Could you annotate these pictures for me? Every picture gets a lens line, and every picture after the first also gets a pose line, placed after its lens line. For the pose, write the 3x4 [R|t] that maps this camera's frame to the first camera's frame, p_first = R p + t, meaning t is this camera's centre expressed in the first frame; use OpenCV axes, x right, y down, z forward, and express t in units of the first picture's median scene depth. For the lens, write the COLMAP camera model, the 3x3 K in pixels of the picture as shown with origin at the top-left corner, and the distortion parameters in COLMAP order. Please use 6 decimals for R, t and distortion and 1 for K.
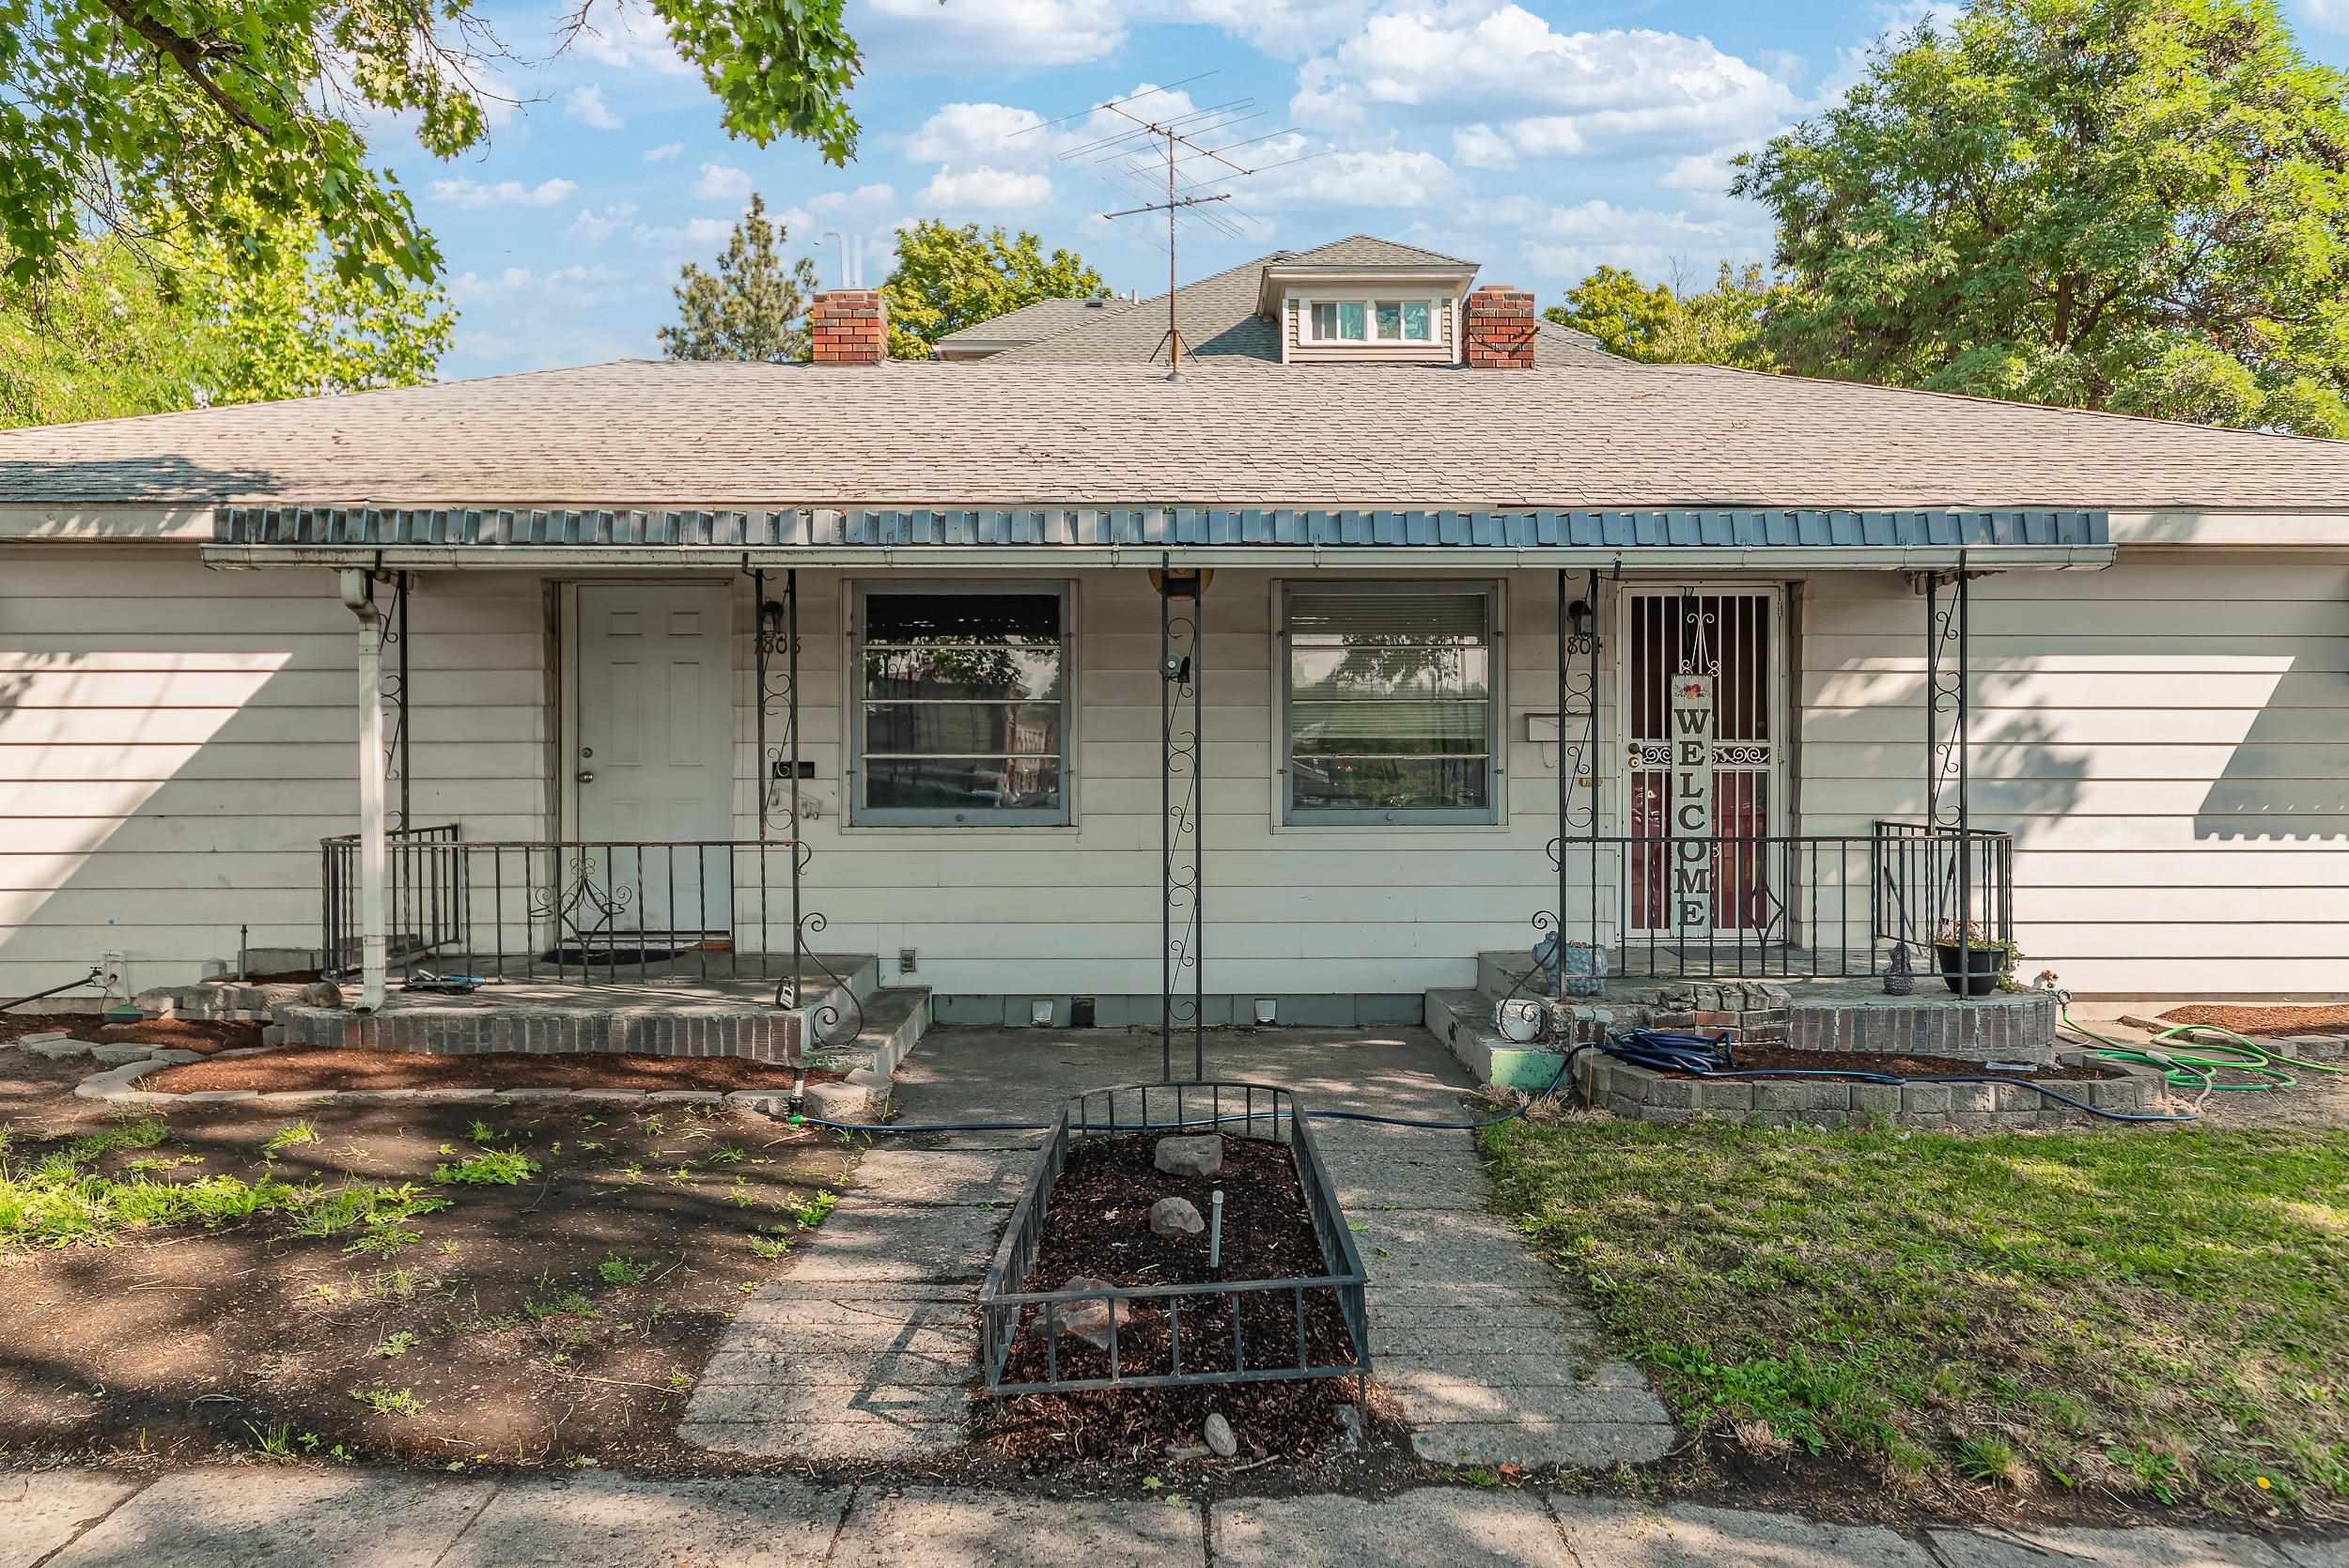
lens RADIAL K [[1596.6, 0, 1189.9], [0, 1596.6, 769.6], [0, 0, 1]] dist [-0.002168, 0.002977]
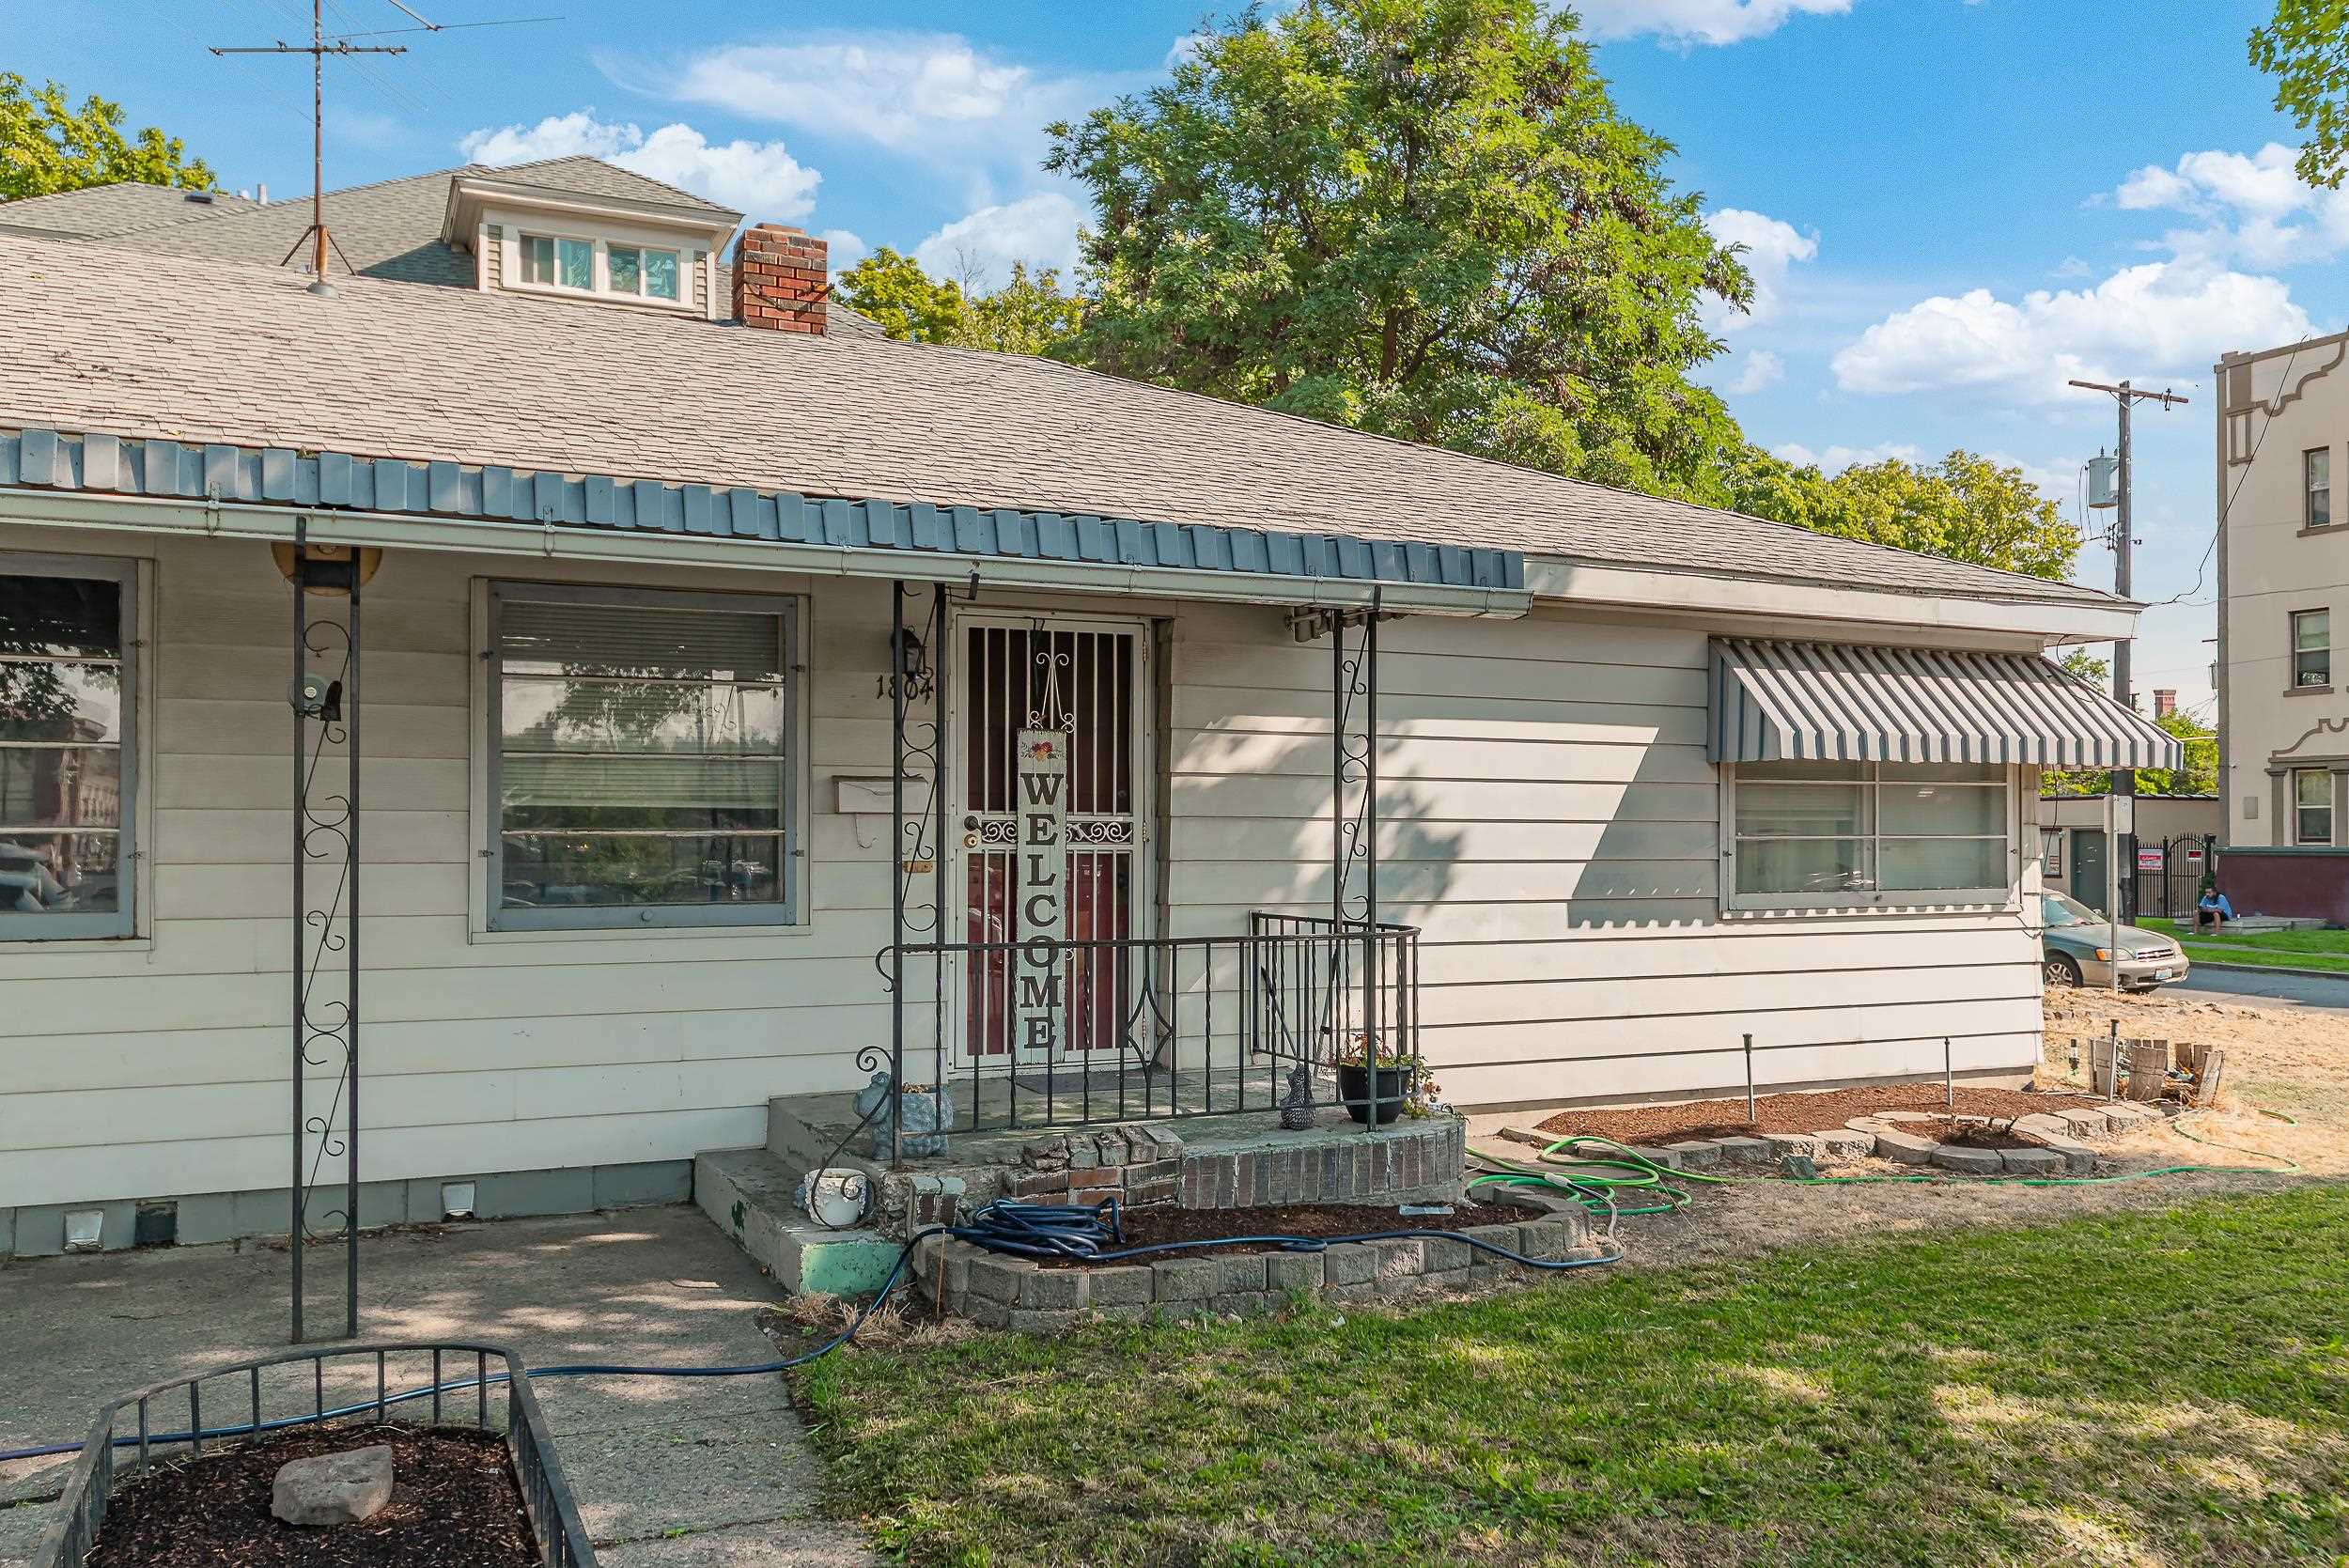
lens RADIAL K [[1875.2, 0, 1206.2], [0, 1875.2, 820.1], [0, 0, 1]] dist [0.003630, -0.002121]
pose [[0.908072, 0.006356, 0.418765, 0.000067], [-0.001769, 0.999934, -0.011342, -0.004550], [-0.418810, 0.009559, 0.908024, 0.125263]]
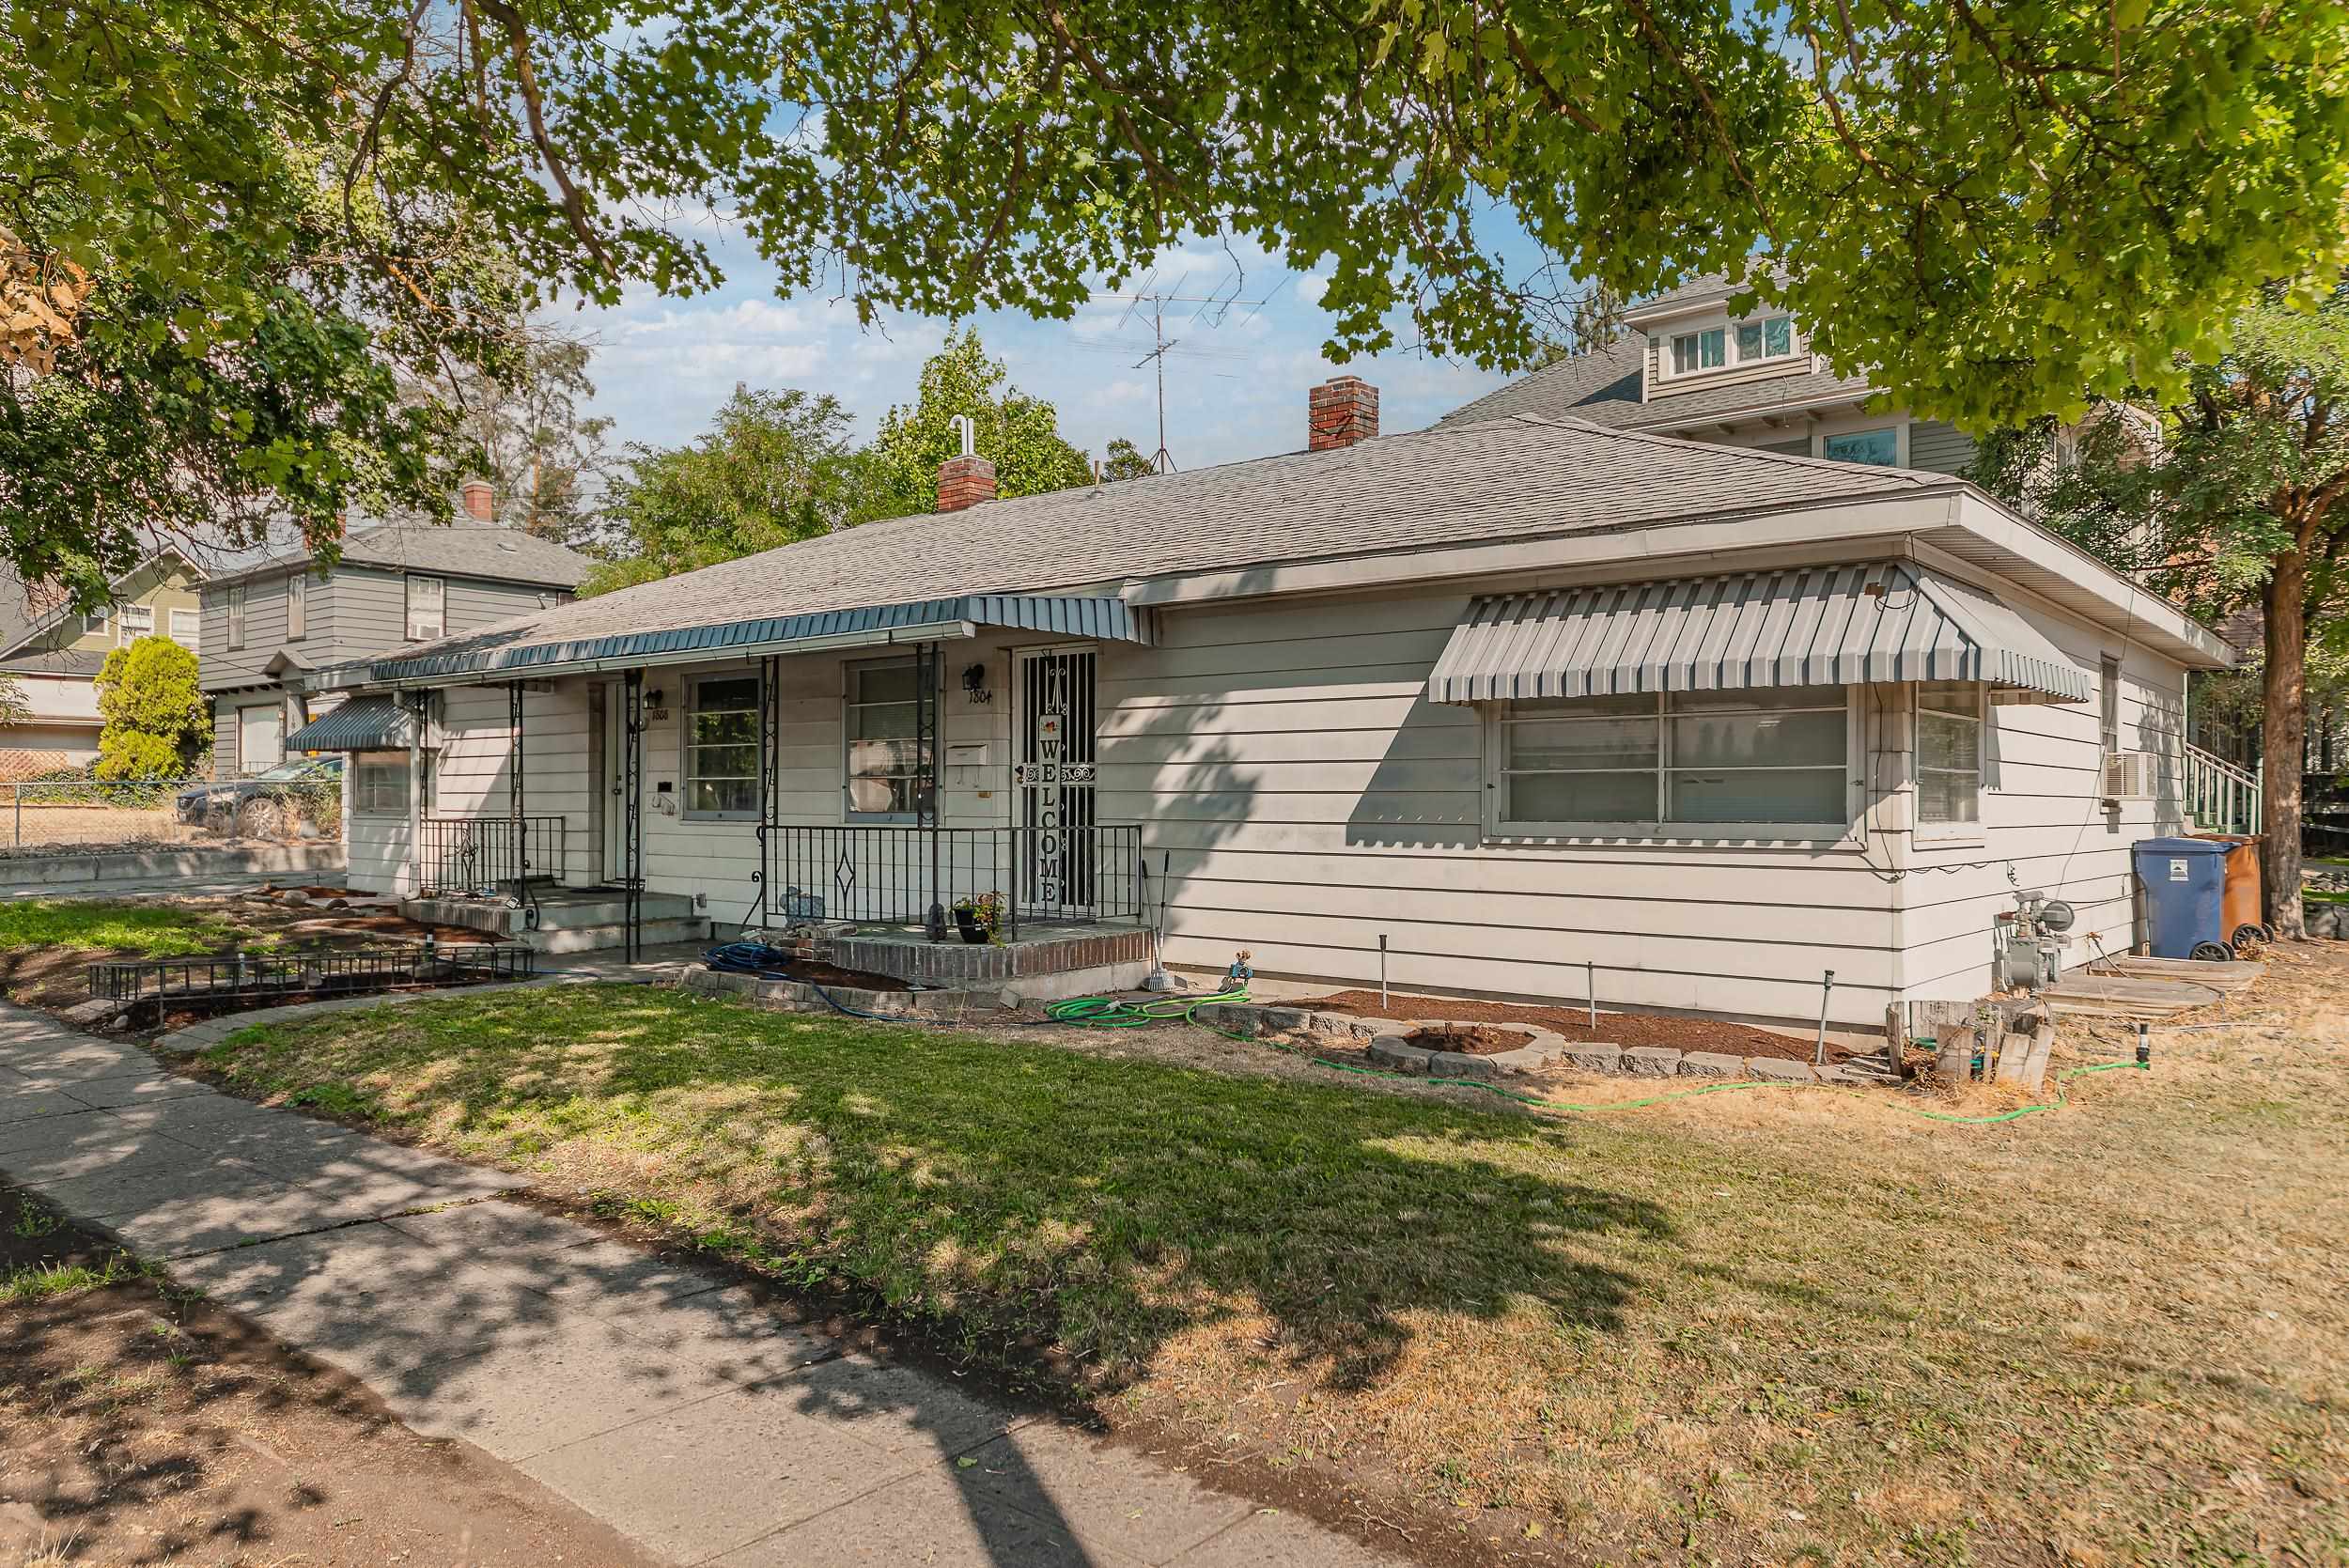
lens RADIAL K [[1610.9, 0, 1161.5], [0, 1610.9, 797.7], [0, 0, 1]] dist [0.002183, 0.007236]
pose [[0.753504, 0.001849, -0.657441, 1.287114], [-0.006084, 0.999973, -0.004161, 0.015613], [0.657415, 0.007135, 0.753495, 0.039932]]
